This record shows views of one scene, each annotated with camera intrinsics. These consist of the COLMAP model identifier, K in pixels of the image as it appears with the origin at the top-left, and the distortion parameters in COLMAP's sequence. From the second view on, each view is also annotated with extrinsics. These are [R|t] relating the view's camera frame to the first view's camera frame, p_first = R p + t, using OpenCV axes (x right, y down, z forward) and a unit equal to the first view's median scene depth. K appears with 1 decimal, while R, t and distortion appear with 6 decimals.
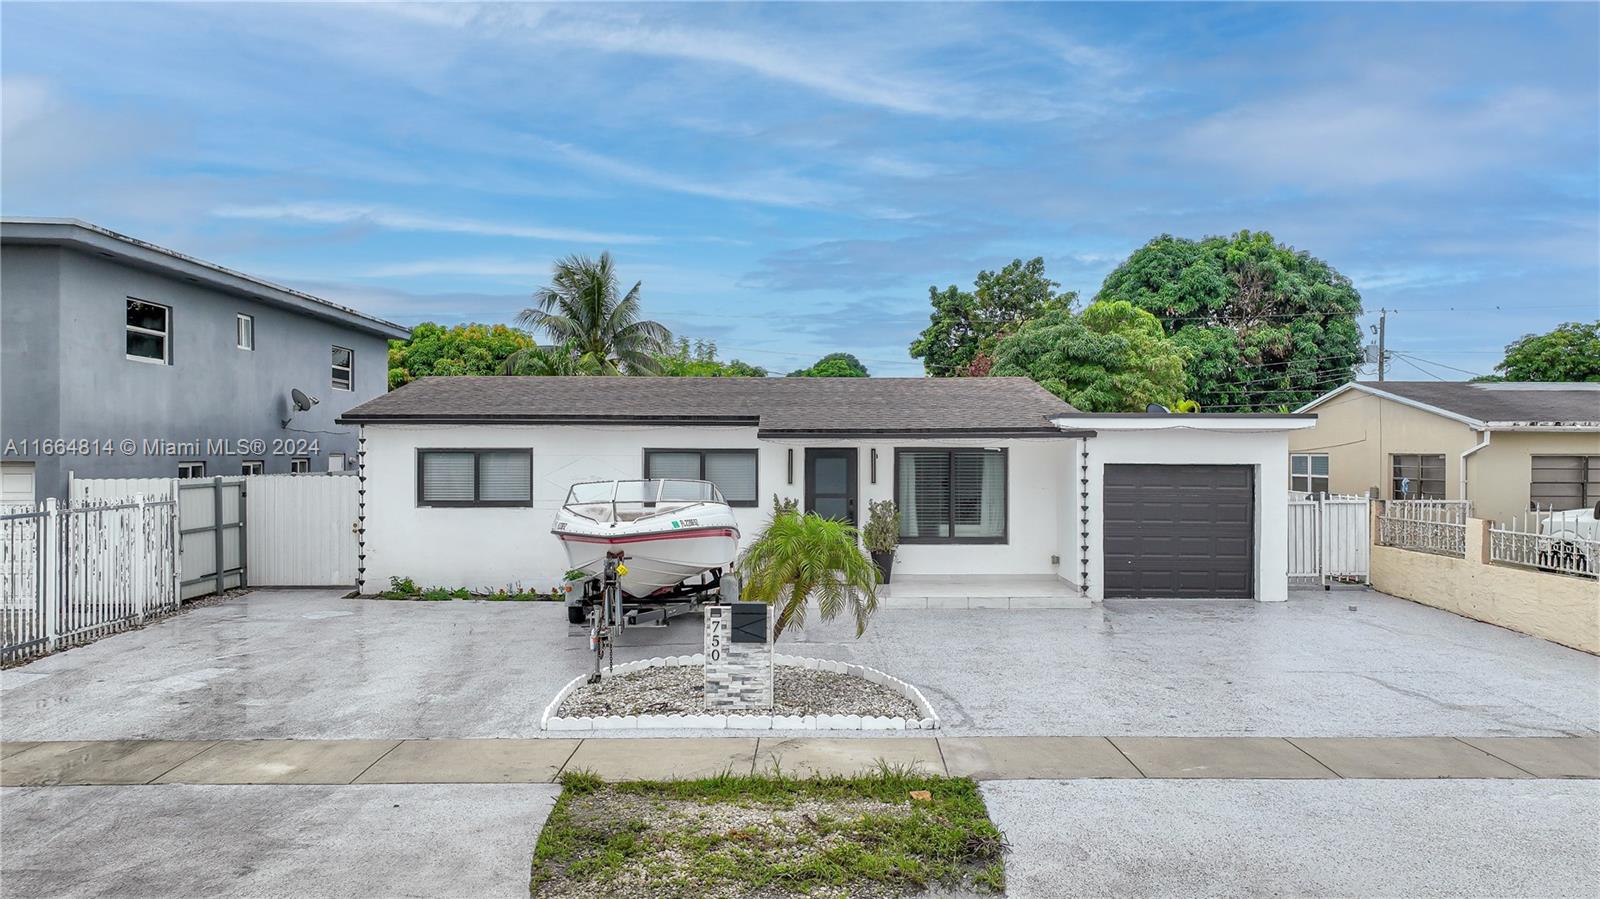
lens RADIAL K [[1138.4, 0, 800.0], [0, 1138.4, 449.5], [0, 0, 1]] dist [-0.003034, 0.000579]
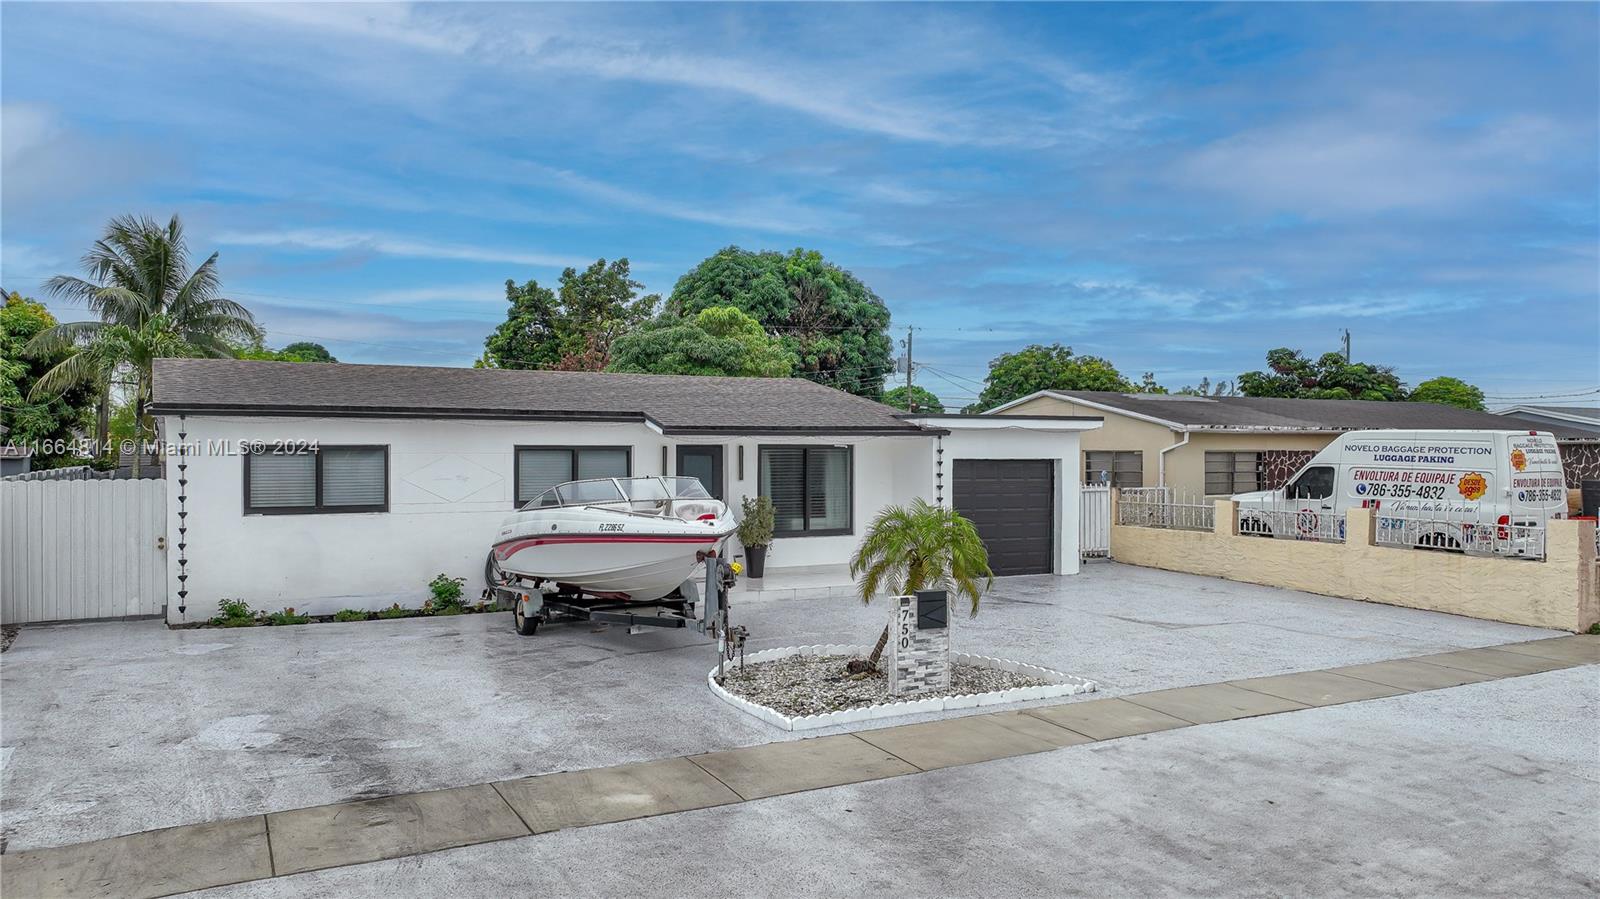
lens RADIAL K [[1145.9, 0, 800.0], [0, 1145.9, 449.5], [0, 0, 1]] dist [-0.003626, -0.002612]
pose [[0.885613, -0.000734, 0.464423, -0.362951], [0.000588, 1.000000, 0.000460, 0.002108], [-0.464423, -0.000134, 0.885614, 0.067046]]
